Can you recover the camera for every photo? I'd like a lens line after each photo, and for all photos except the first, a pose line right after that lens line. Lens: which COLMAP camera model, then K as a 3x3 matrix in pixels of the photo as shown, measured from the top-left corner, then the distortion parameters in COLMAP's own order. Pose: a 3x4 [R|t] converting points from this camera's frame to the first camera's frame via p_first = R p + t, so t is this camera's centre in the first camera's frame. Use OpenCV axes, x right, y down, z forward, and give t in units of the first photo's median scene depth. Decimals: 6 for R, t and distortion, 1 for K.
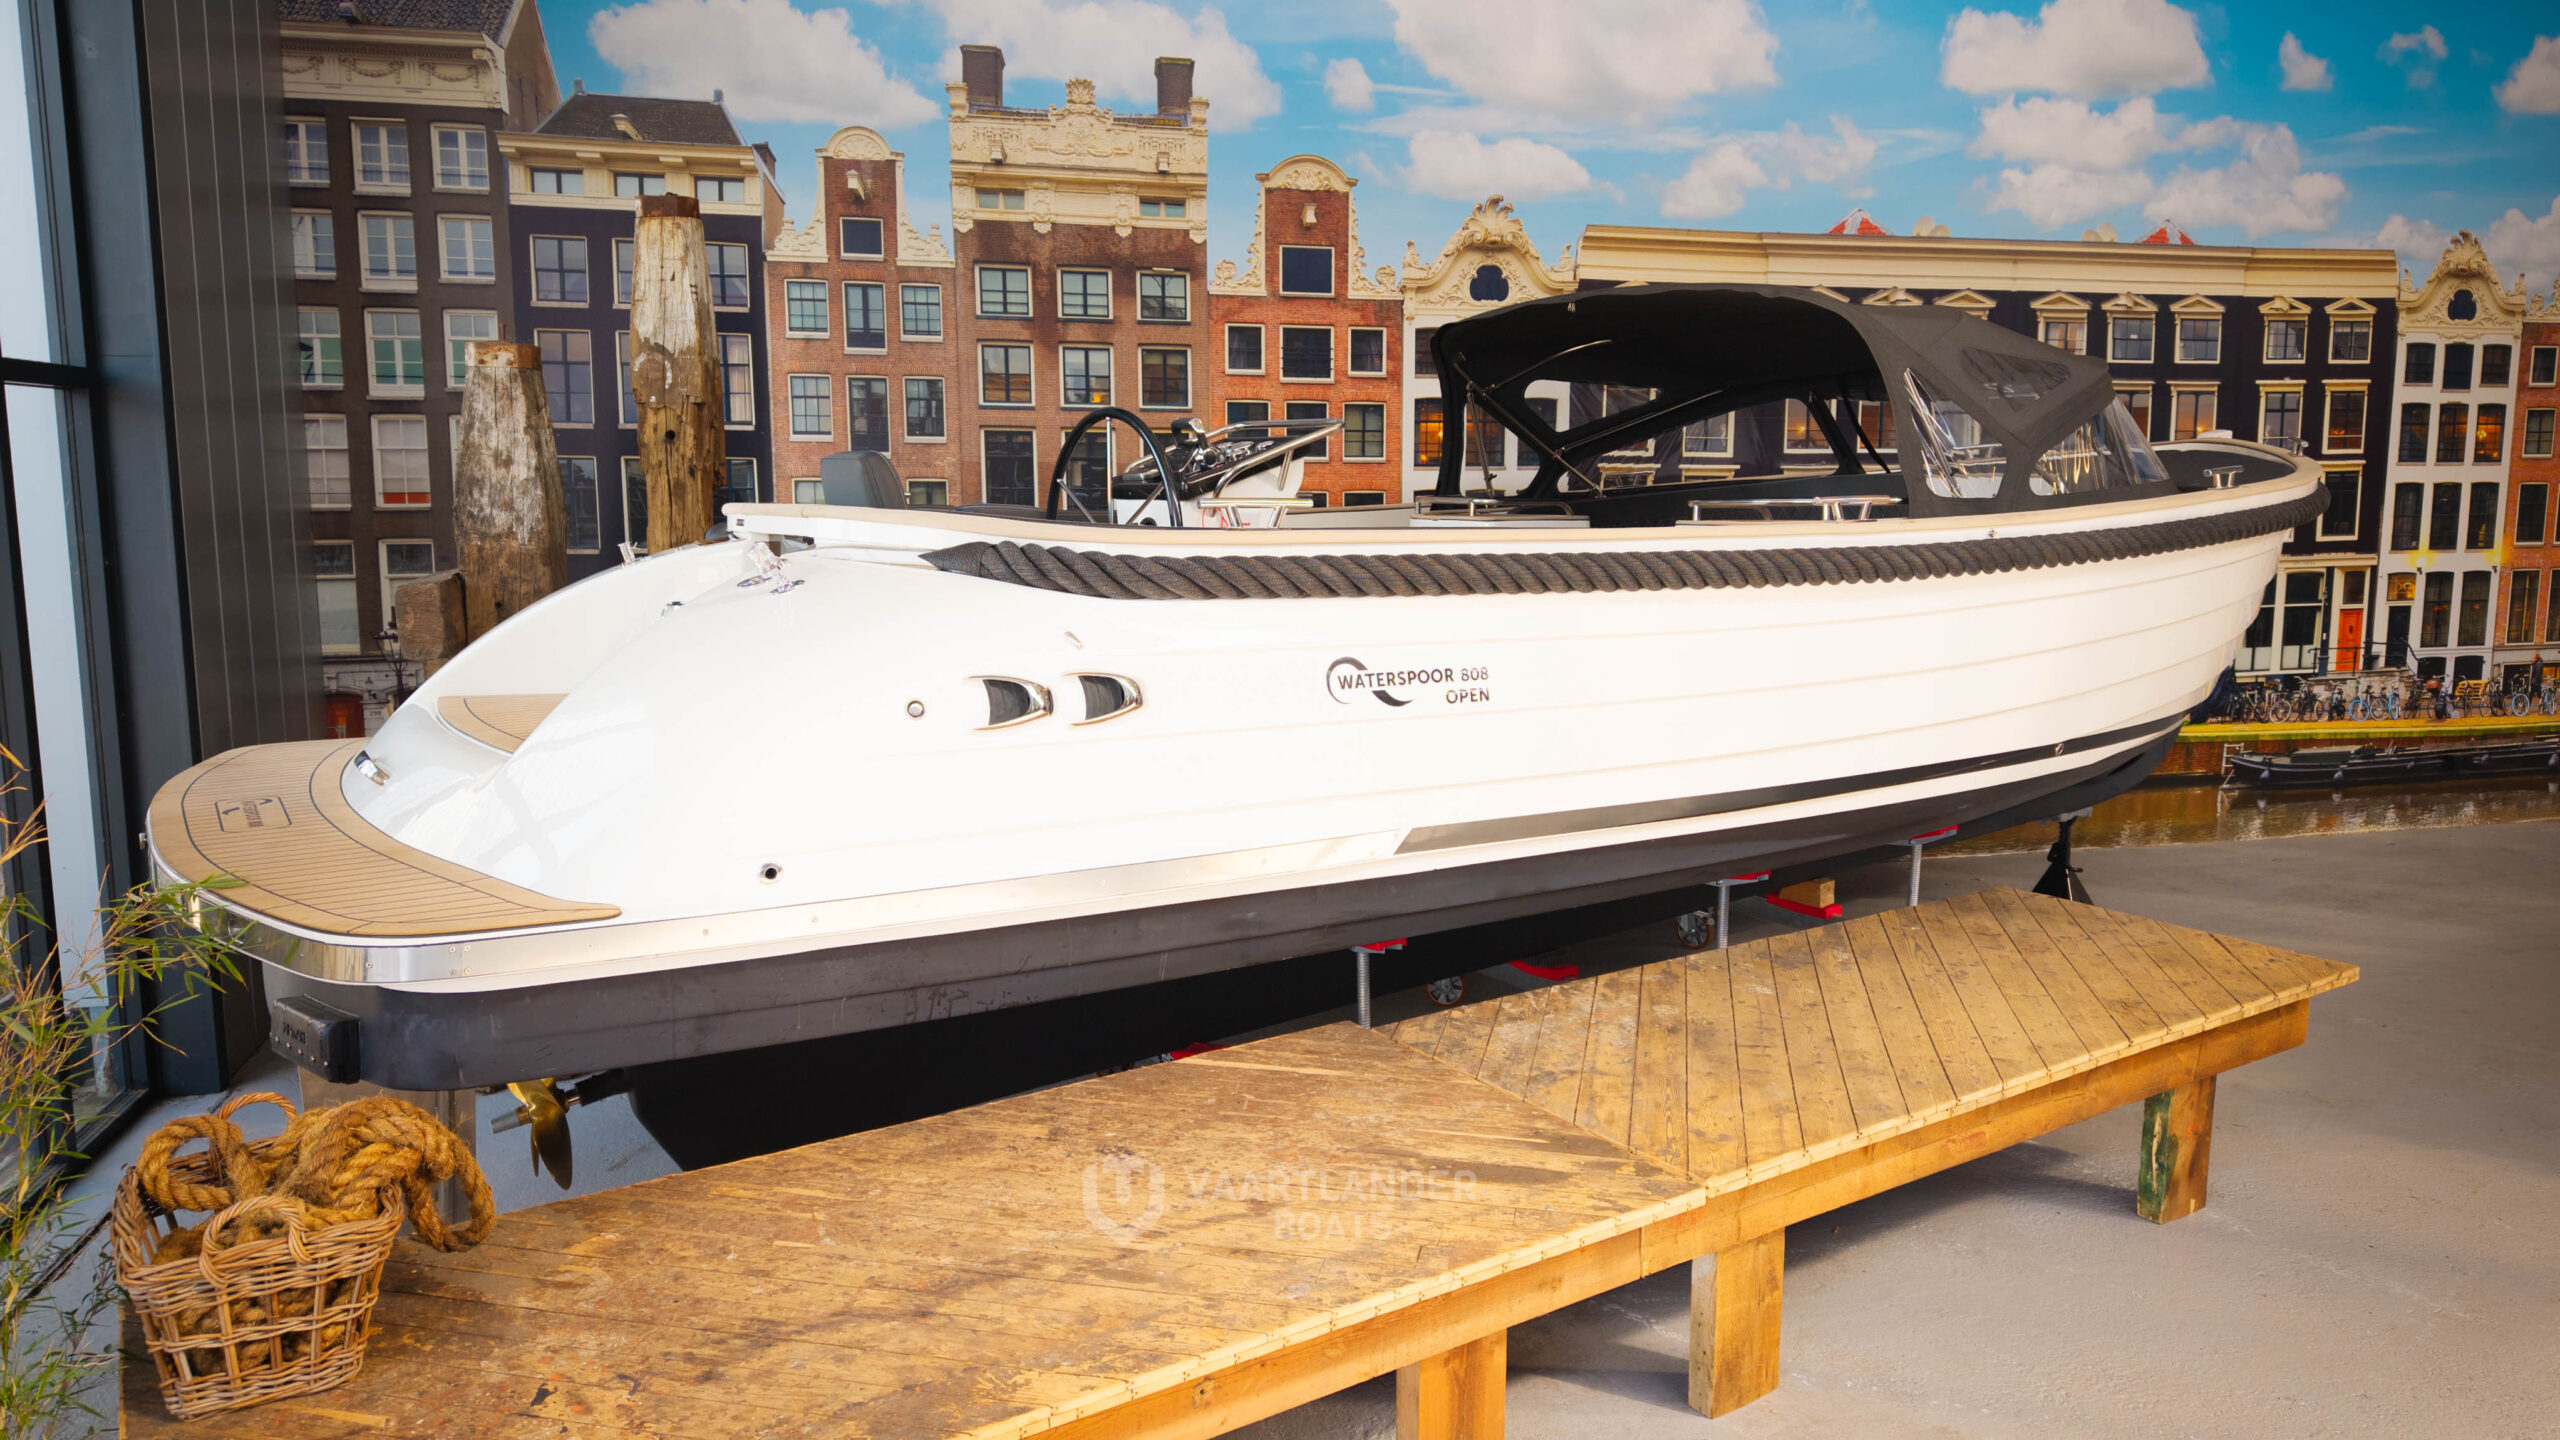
lens RADIAL K [[1719.1, 0, 1263.6], [0, 1719.1, 681.4], [0, 0, 1]] dist [0.034833, -0.035196]
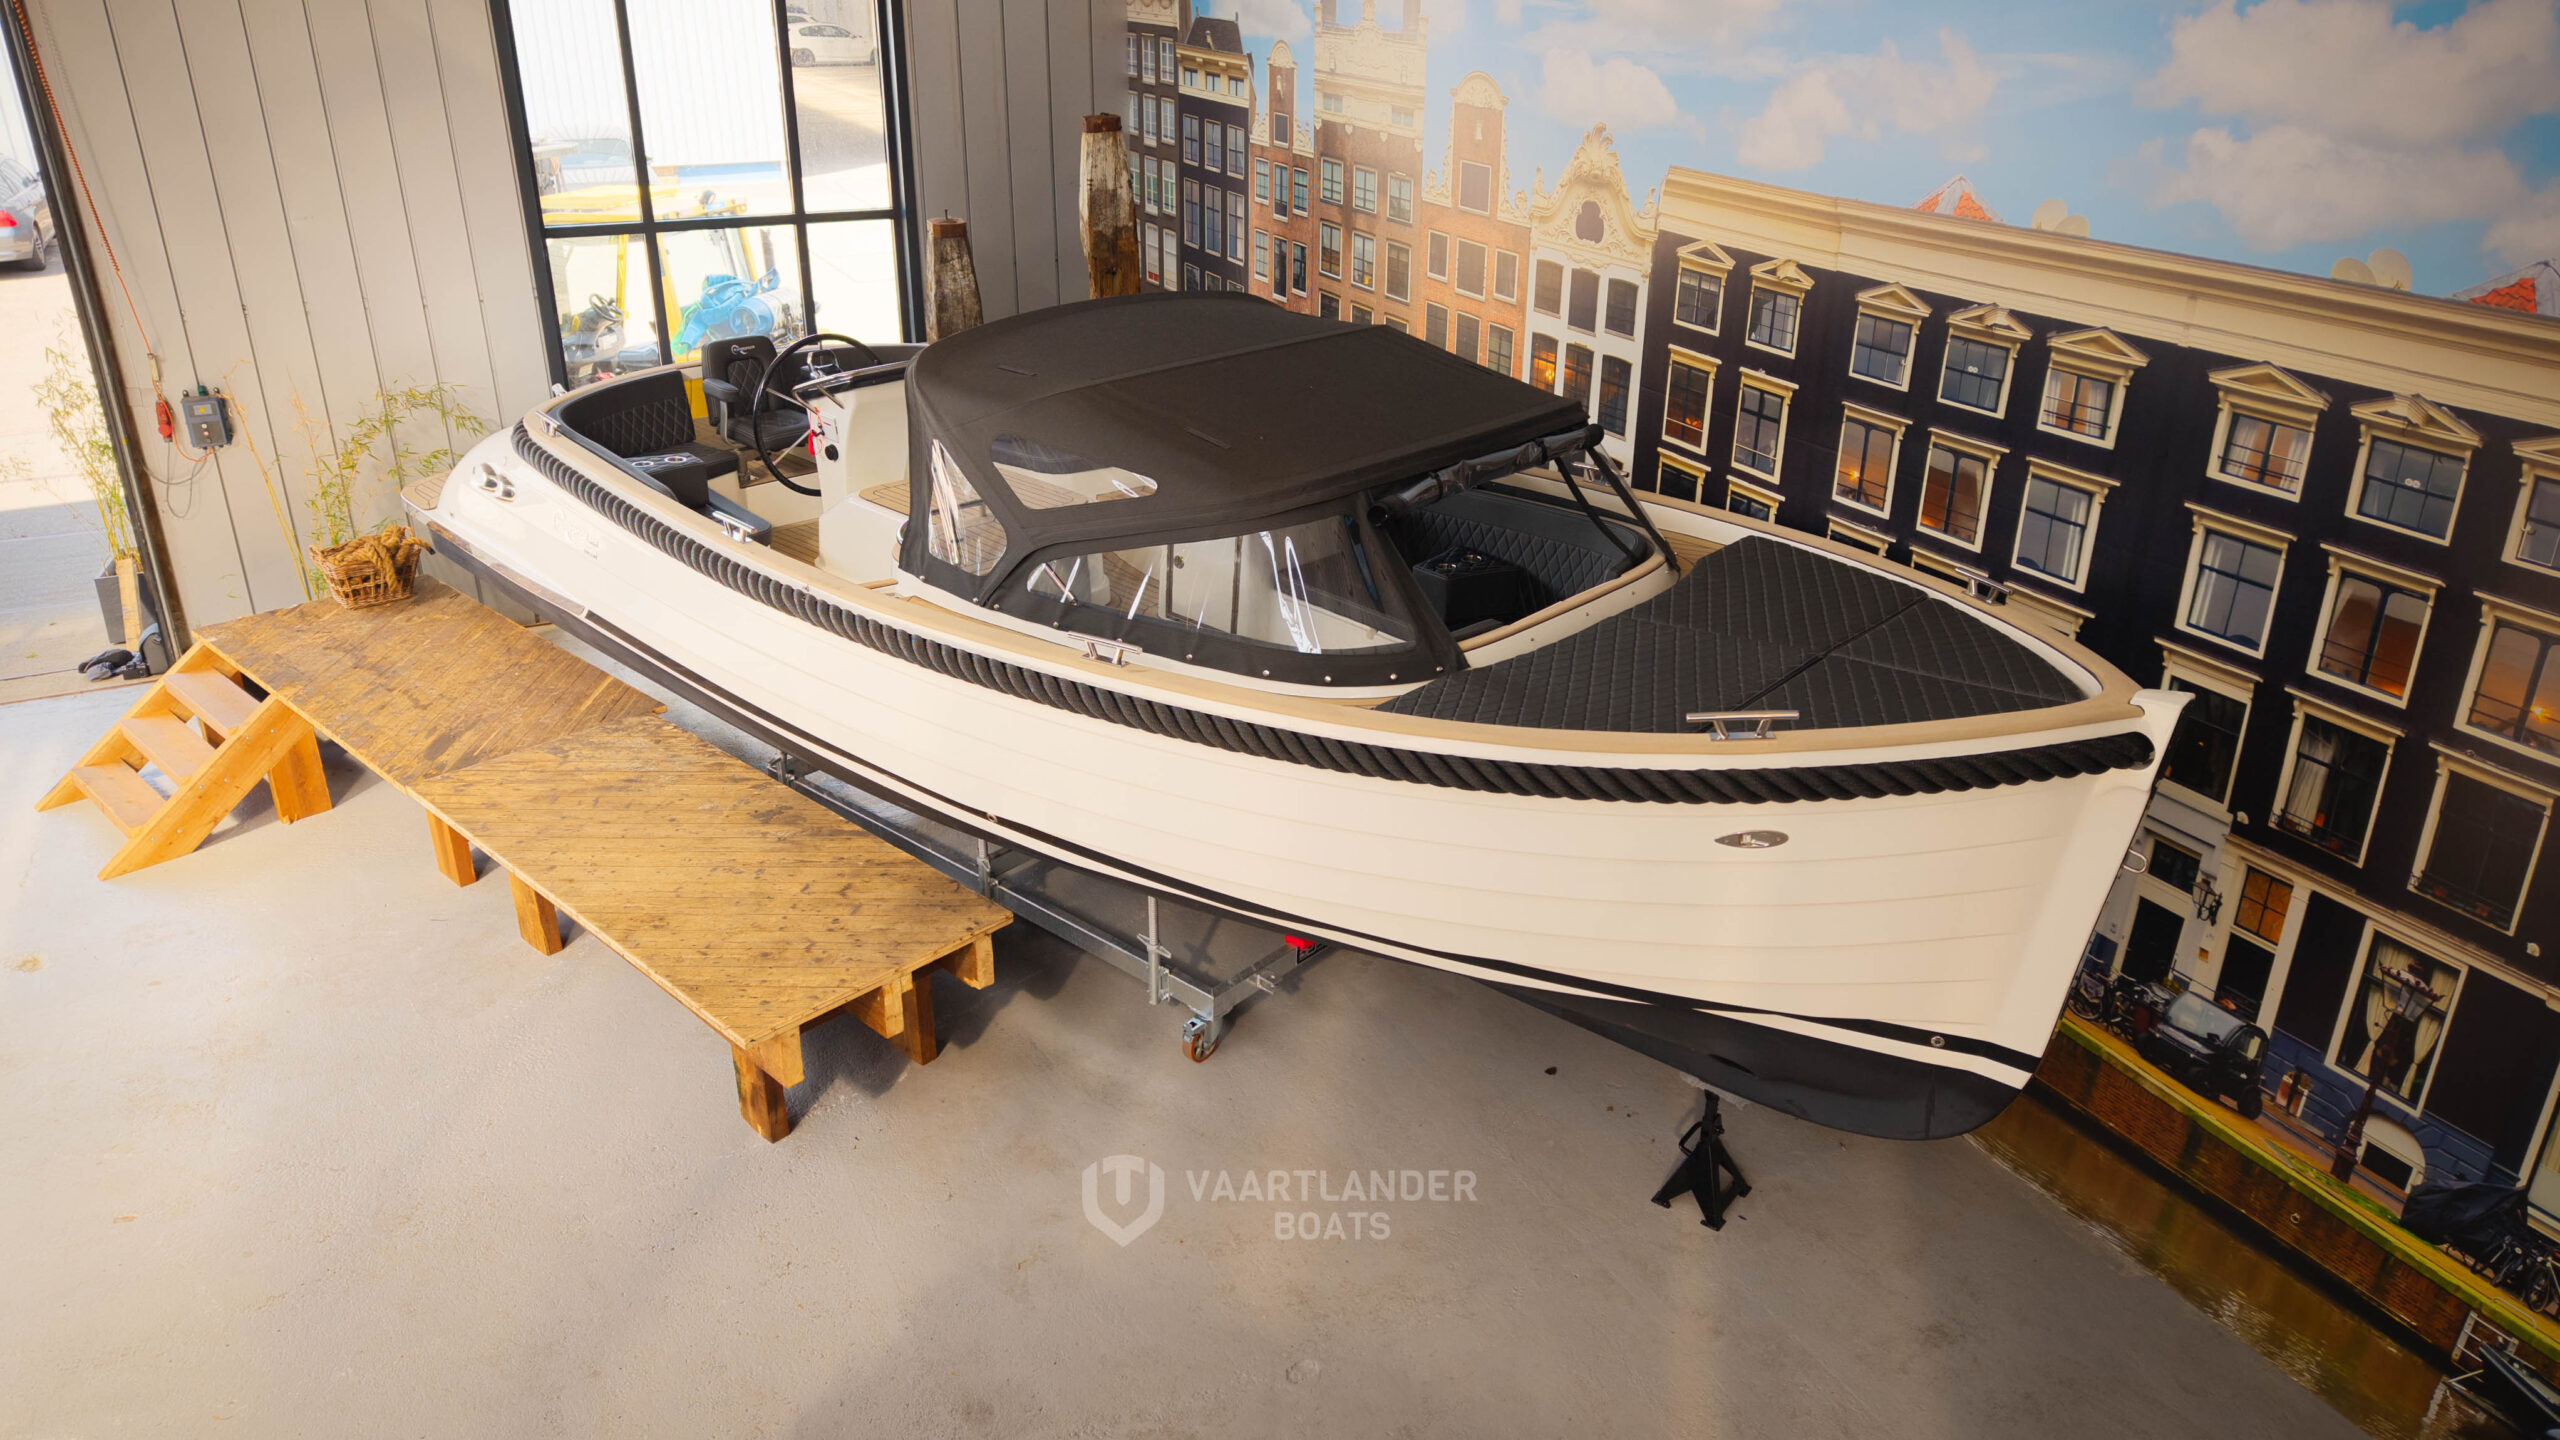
lens RADIAL K [[1719.1, 0, 1263.5], [0, 1719.1, 677.6], [0, 0, 1]] dist [0.034833, -0.035196]
pose [[0.234438, 0.382190, -0.893851, 1.043297], [-0.135223, 0.923358, 0.359340, -0.329126], [0.962680, 0.036626, 0.268151, 0.634288]]
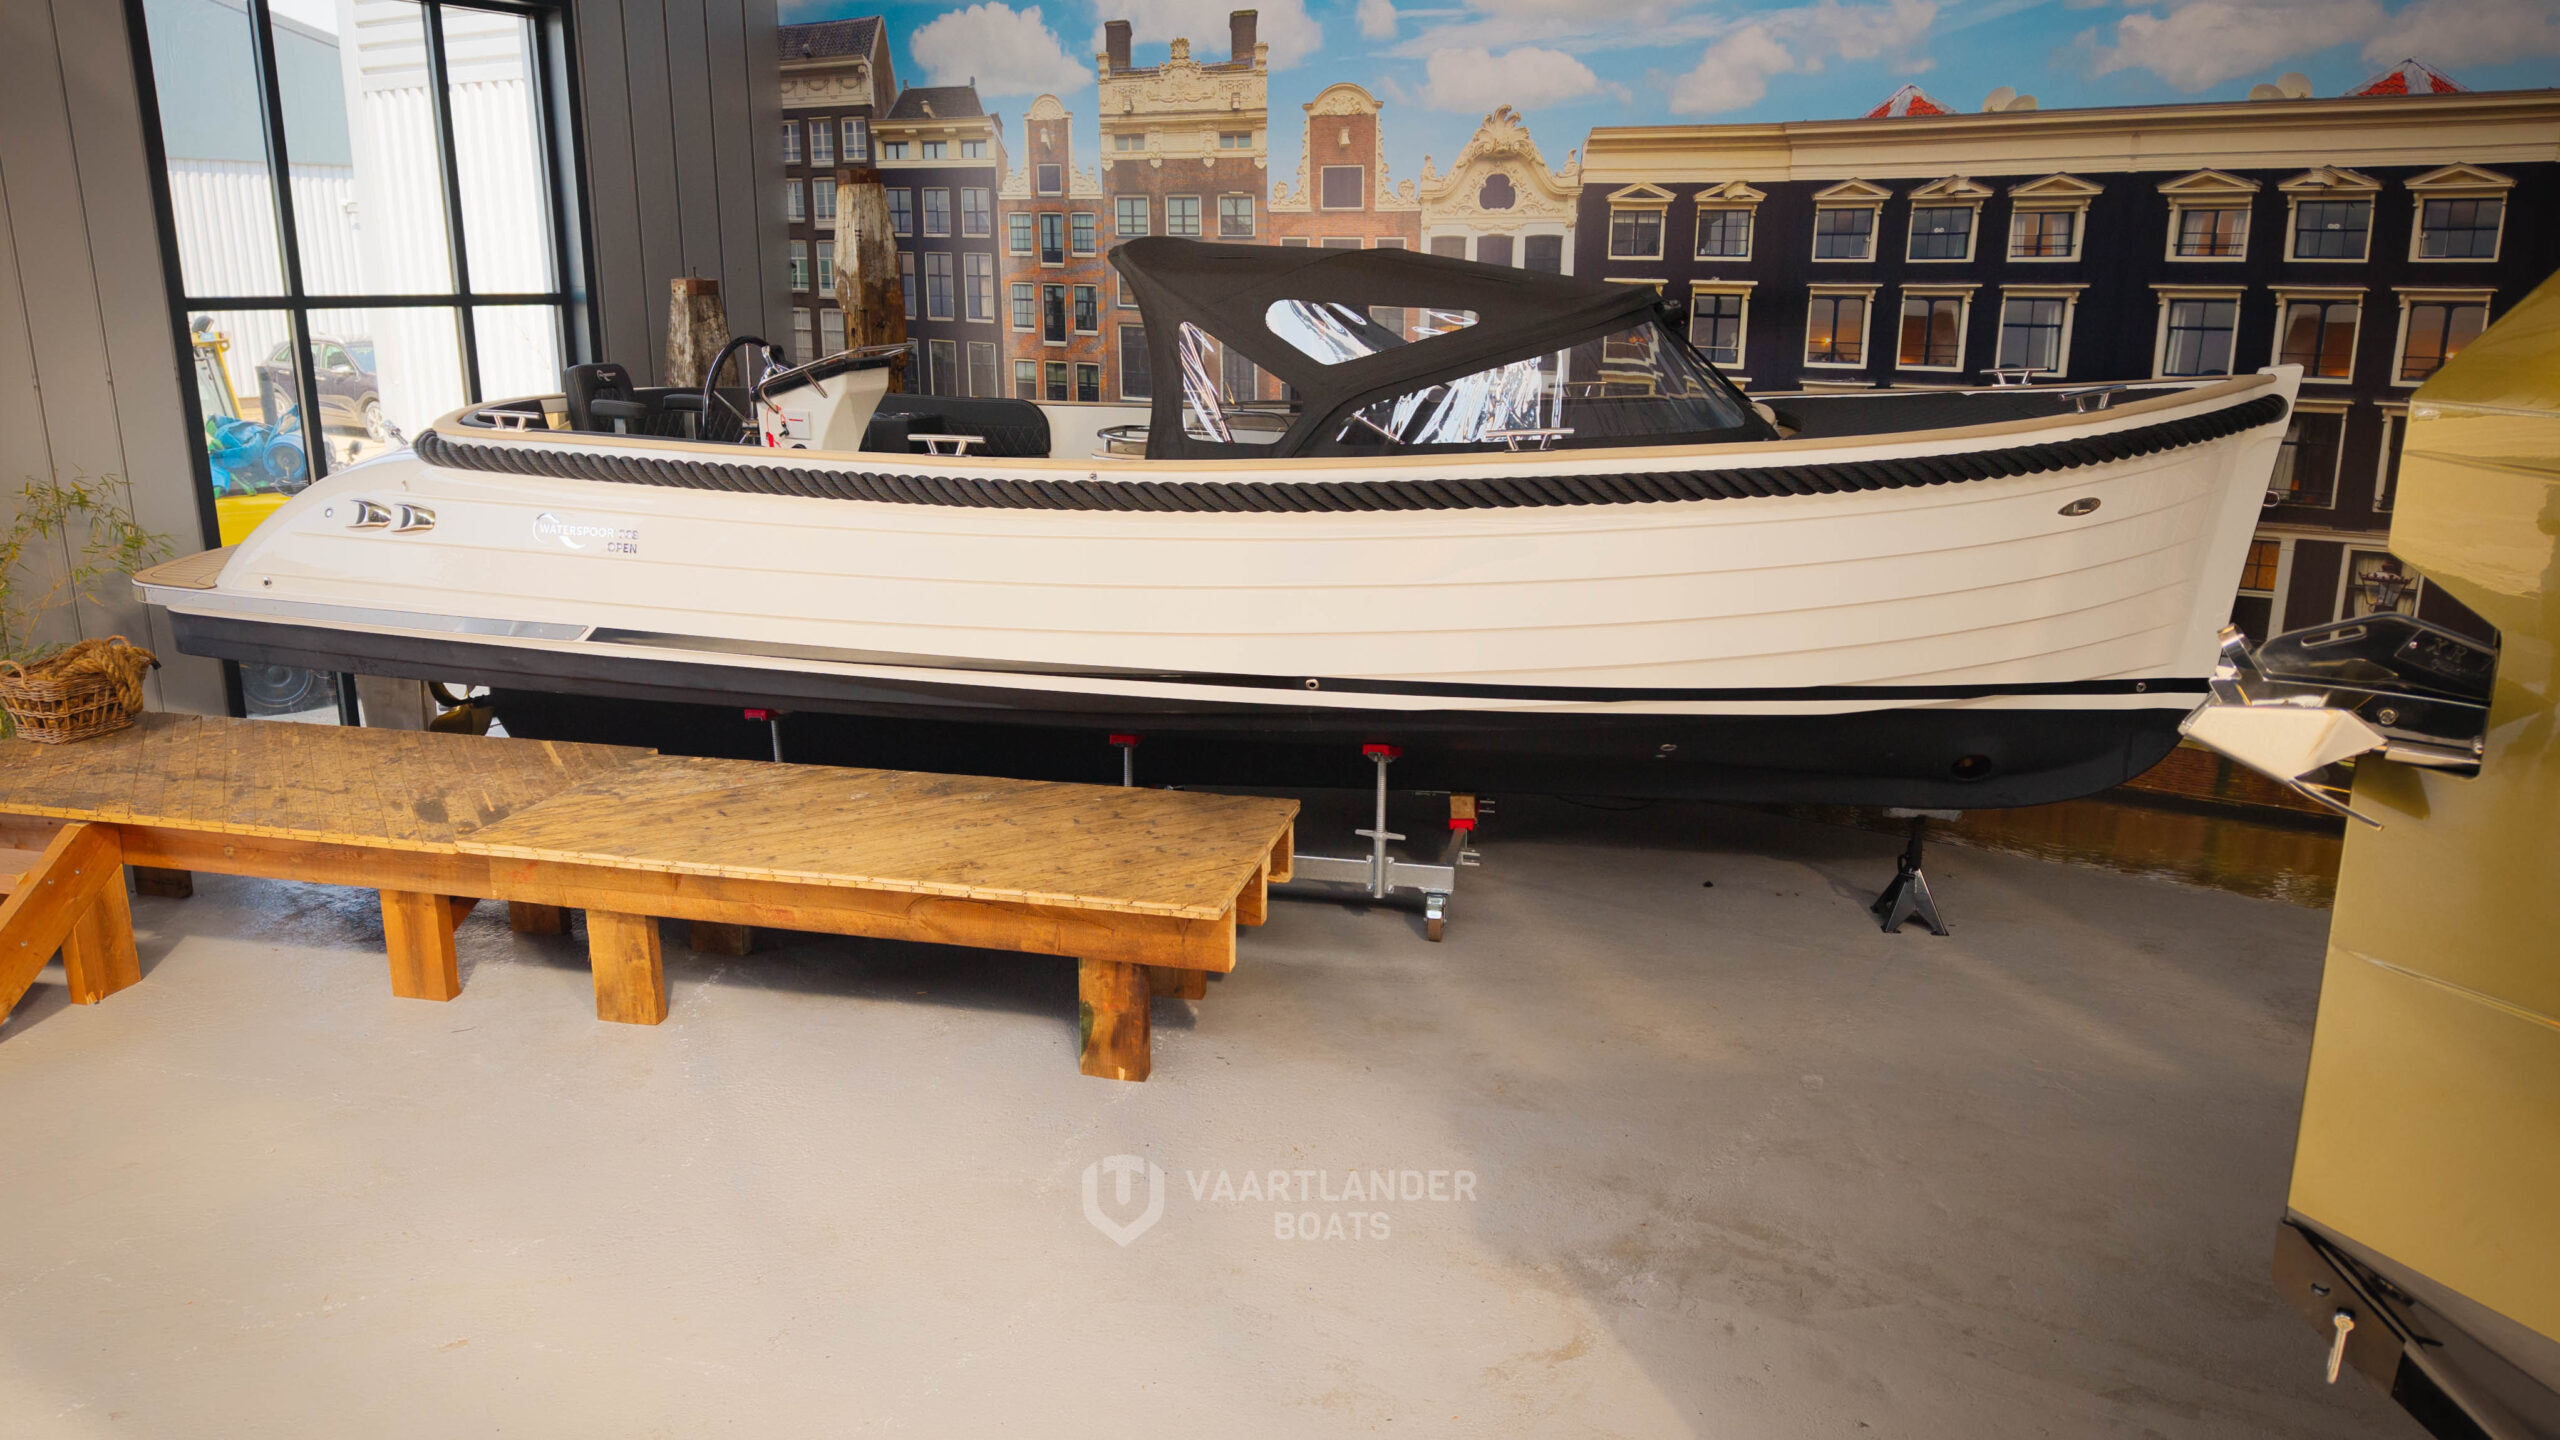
lens RADIAL K [[1719.1, 0, 1273.1], [0, 1719.1, 676.8], [0, 0, 1]] dist [0.034833, -0.035196]
pose [[0.686770, 0.171885, -0.706260, 0.869773], [-0.097228, 0.984630, 0.145088, -0.084822], [0.720343, -0.030974, 0.692926, 0.179212]]
